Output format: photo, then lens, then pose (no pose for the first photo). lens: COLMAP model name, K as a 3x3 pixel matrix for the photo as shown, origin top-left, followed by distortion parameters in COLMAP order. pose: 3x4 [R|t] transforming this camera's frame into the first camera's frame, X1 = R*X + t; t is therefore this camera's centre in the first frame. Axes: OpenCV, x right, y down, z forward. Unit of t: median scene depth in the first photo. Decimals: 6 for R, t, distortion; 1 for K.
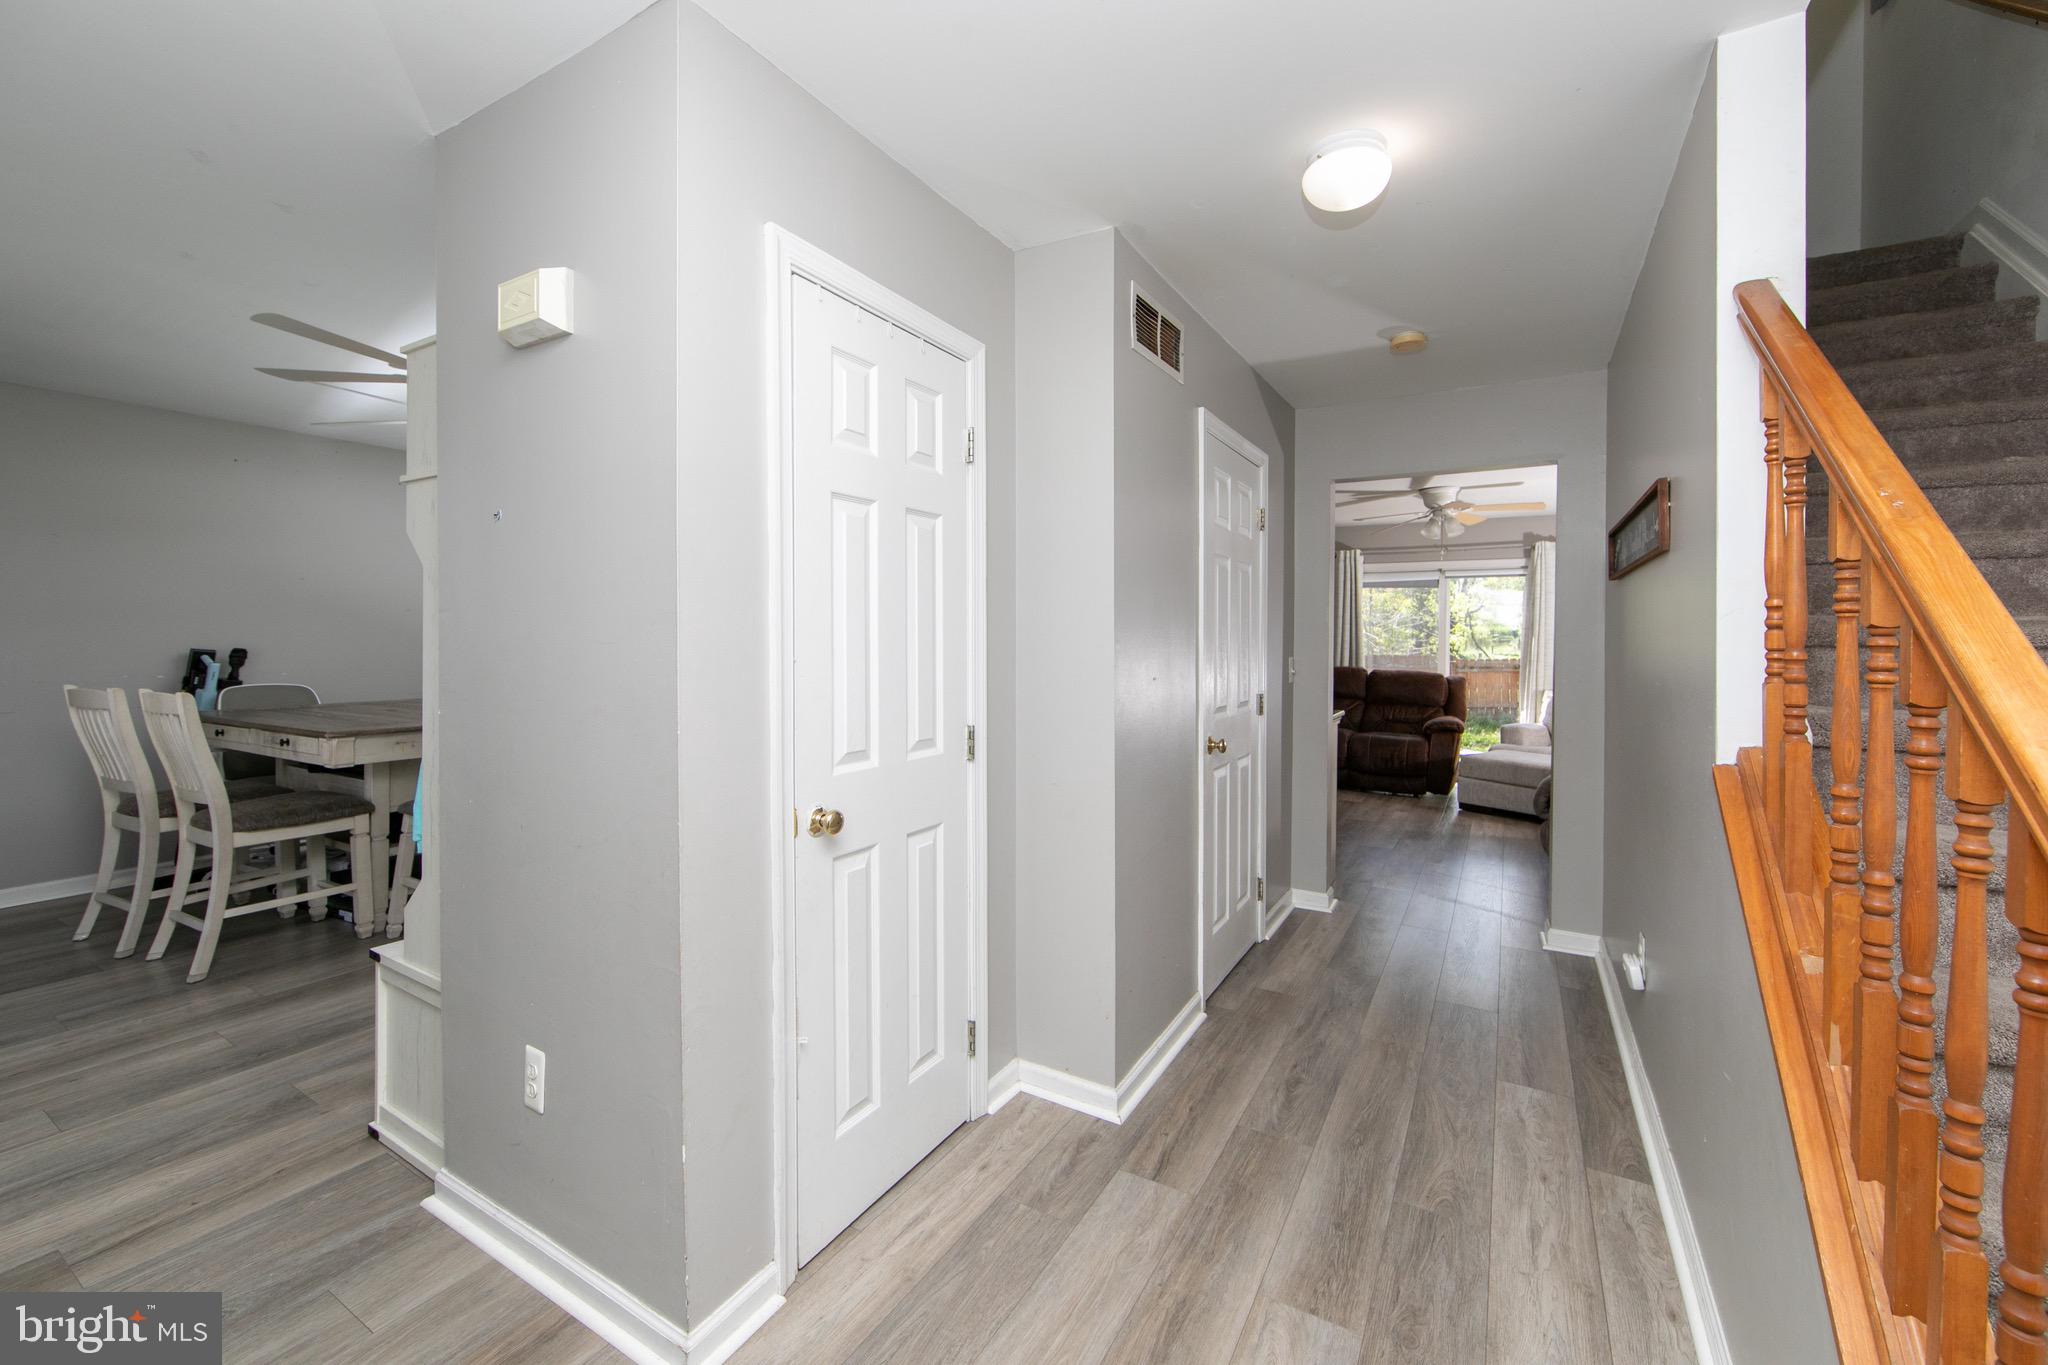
lens RADIAL K [[802.7, 0, 1036.2], [0, 802.7, 643.6], [0, 0, 1]] dist [-0.004149, 0.000342]
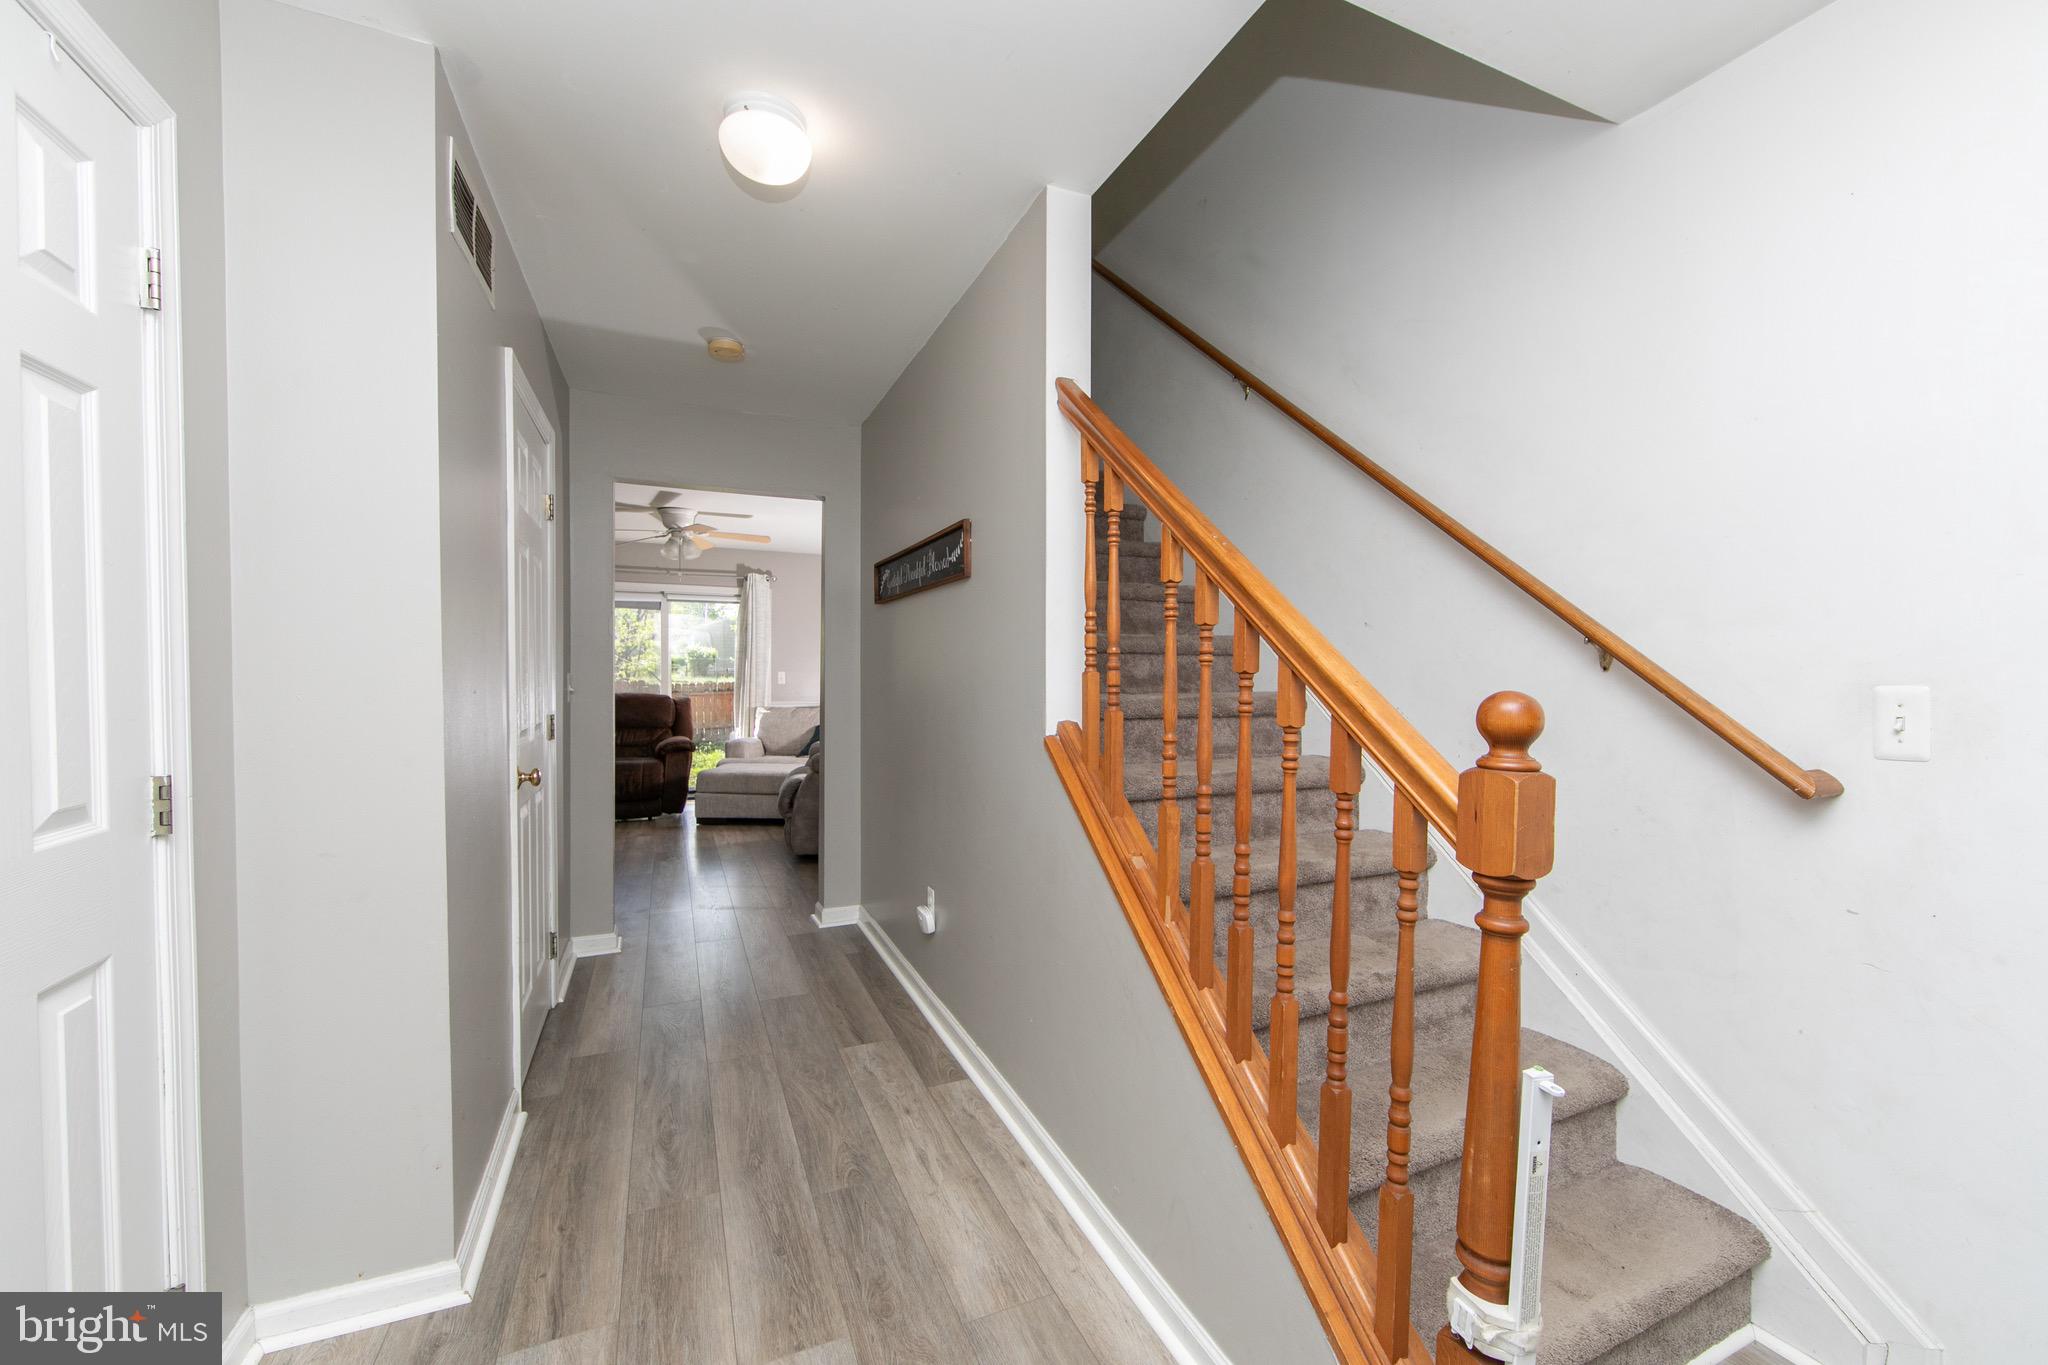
lens RADIAL K [[802.7, 0, 1010.4], [0, 802.7, 684.8], [0, 0, 1]] dist [-0.004149, 0.000342]
pose [[0.591162, -0.015960, 0.806395, -0.168851], [0.003971, 0.999850, 0.016878, 0.027857], [-0.806543, -0.006776, 0.591136, 0.167278]]
